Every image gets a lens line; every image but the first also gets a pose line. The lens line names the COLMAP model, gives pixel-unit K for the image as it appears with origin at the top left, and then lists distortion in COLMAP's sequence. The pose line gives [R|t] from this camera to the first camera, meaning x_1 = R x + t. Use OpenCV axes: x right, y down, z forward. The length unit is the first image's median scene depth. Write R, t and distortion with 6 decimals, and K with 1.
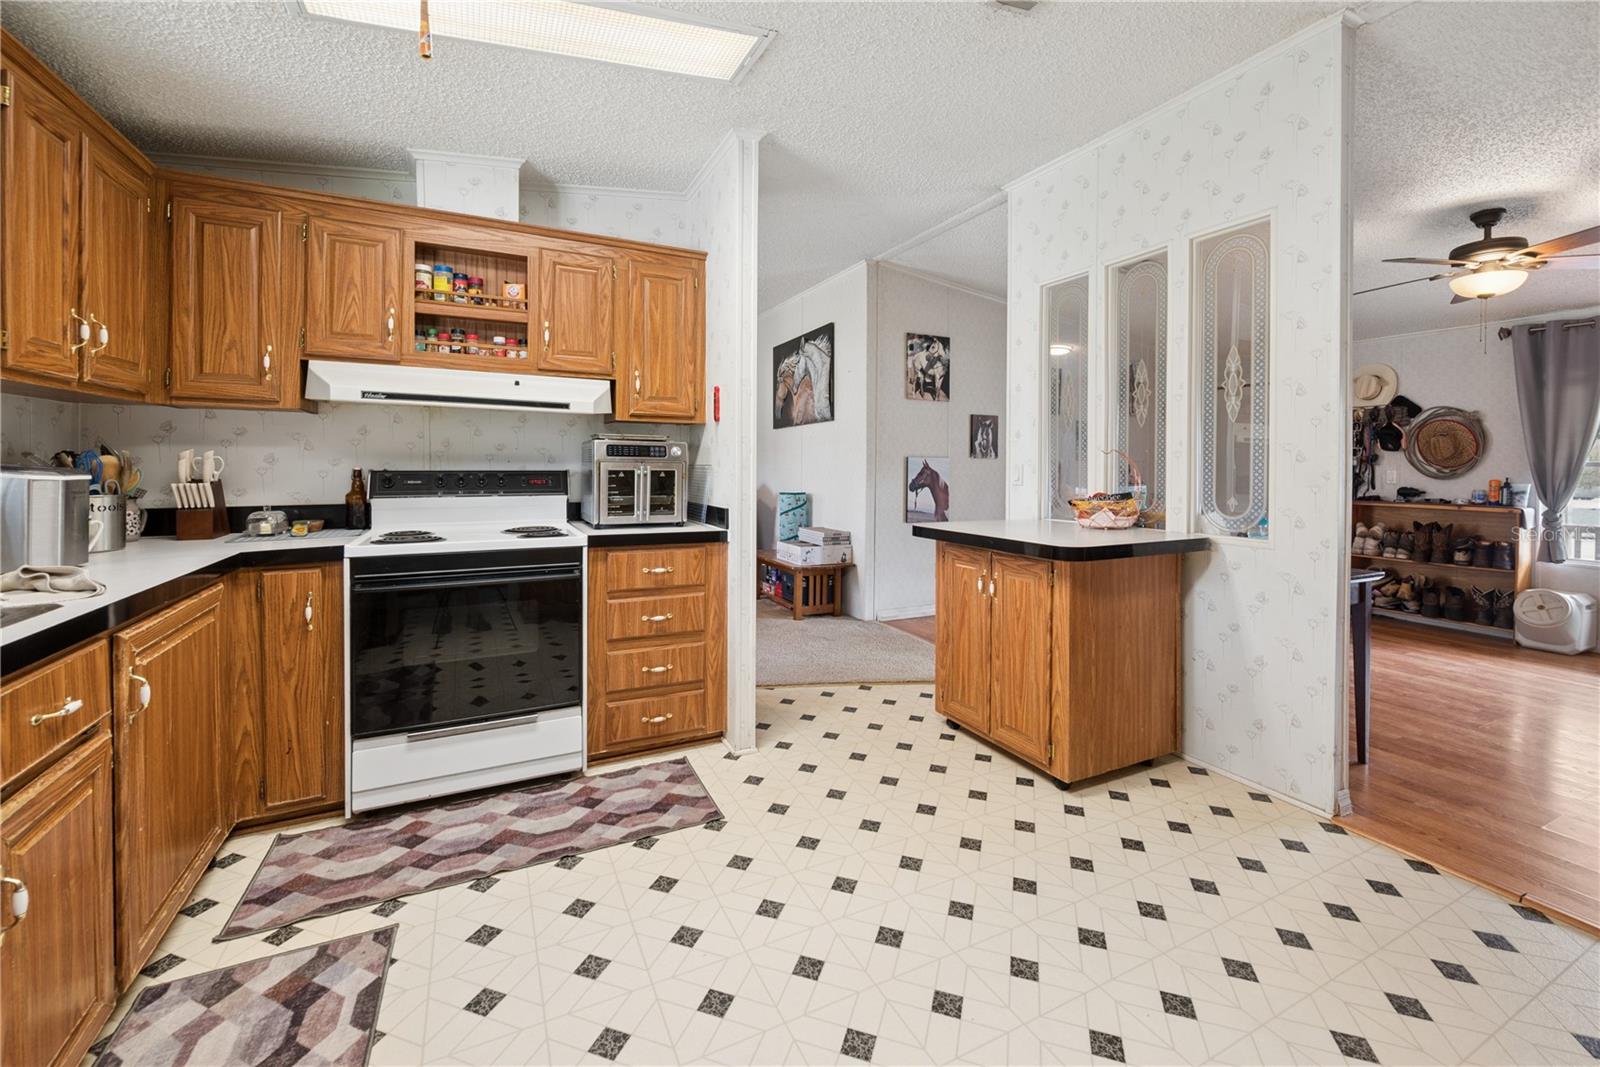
lens RADIAL K [[653.2, 0, 803.9], [0, 653.2, 472.3], [0, 0, 1]] dist [-0.002087, -0.000046]
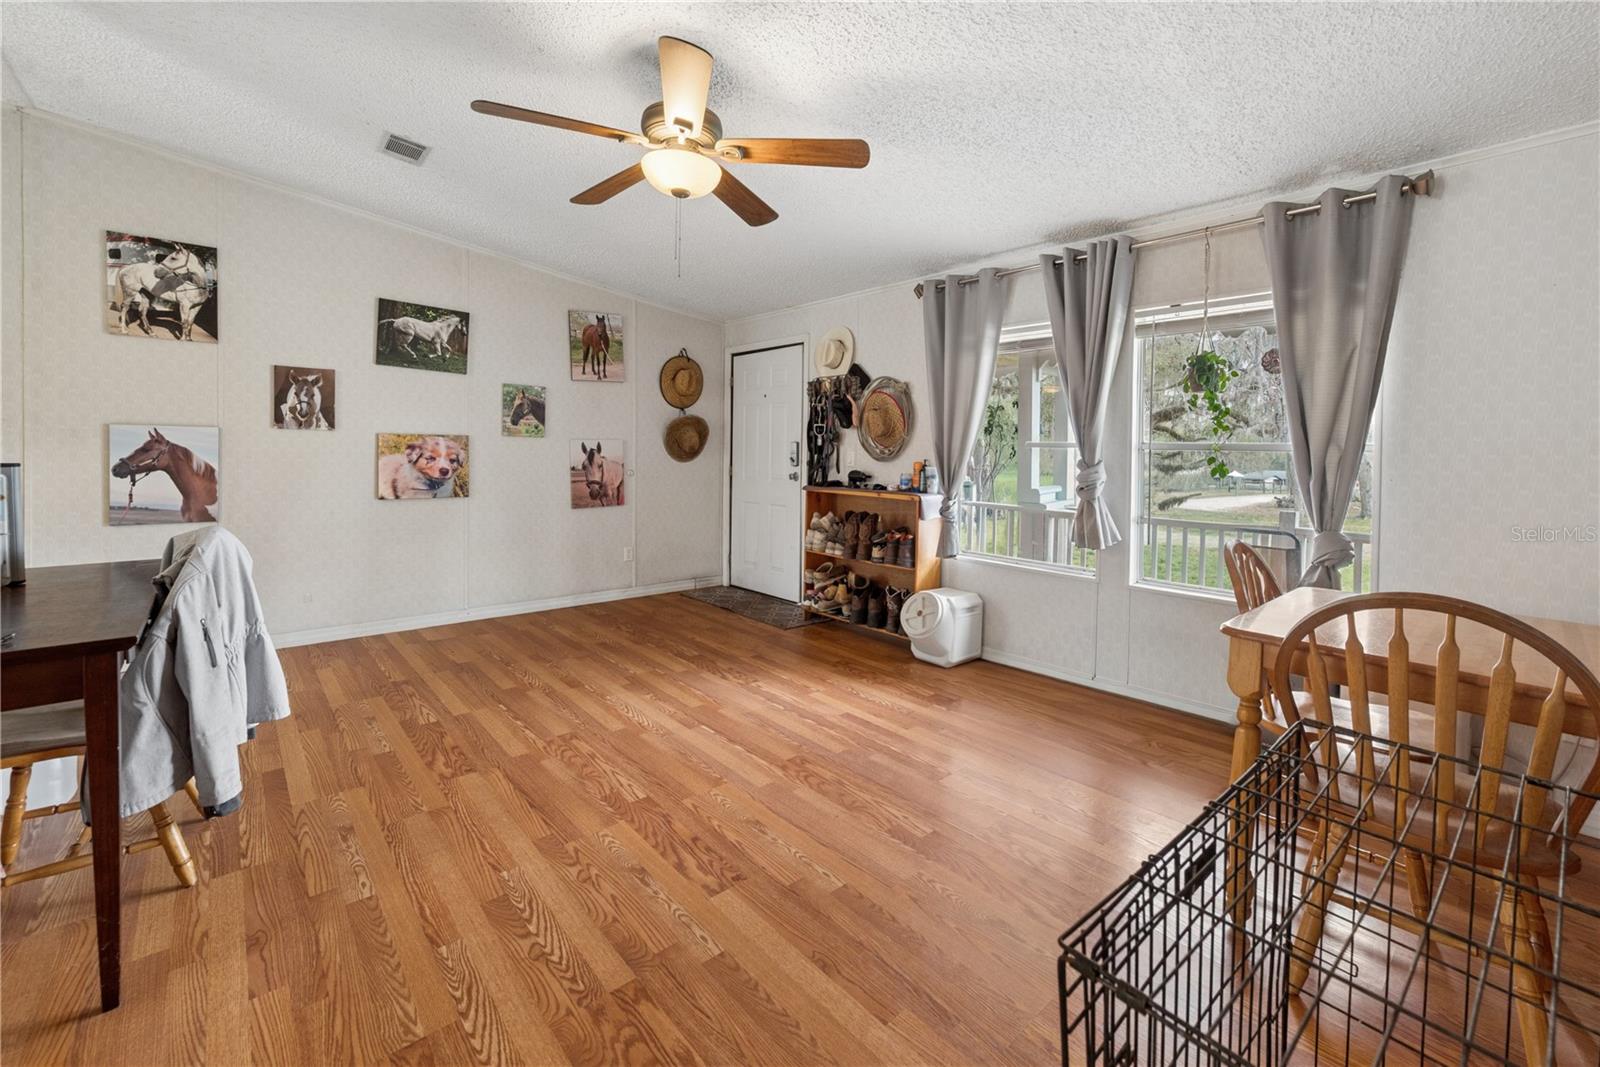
lens RADIAL K [[662.2, 0, 813.4], [0, 662.2, 464.5], [0, 0, 1]] dist [-0.001853, -0.000263]
pose [[0.962307, 0.002039, 0.271957, 0.644275], [-0.005576, 0.999910, 0.012234, 0.004634], [-0.271907, -0.013289, 0.962232, 0.181710]]
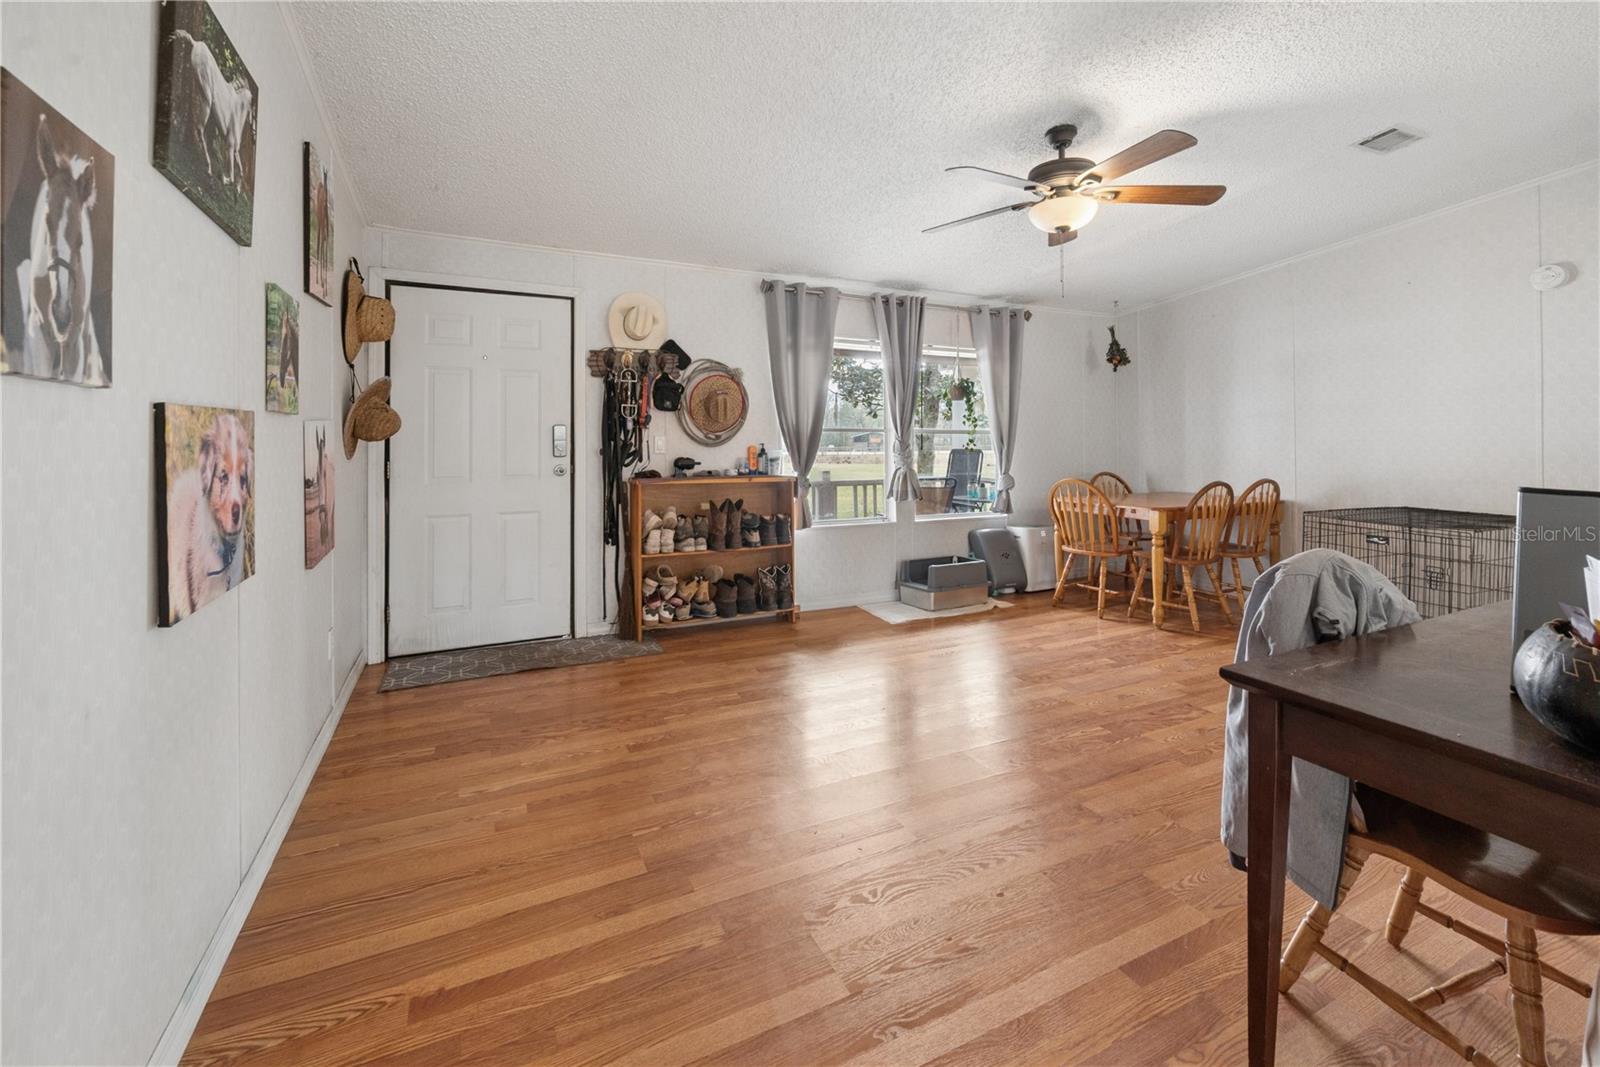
lens RADIAL K [[673.9, 0, 807.8], [0, 673.9, 428.1], [0, 0, 1]] dist [-0.002398, -0.000374]
pose [[-0.000367, 0.003917, 0.999992, 0.116820], [0.006916, 0.999968, -0.003914, -0.008409], [-0.999976, 0.006914, -0.000394, 0.863502]]
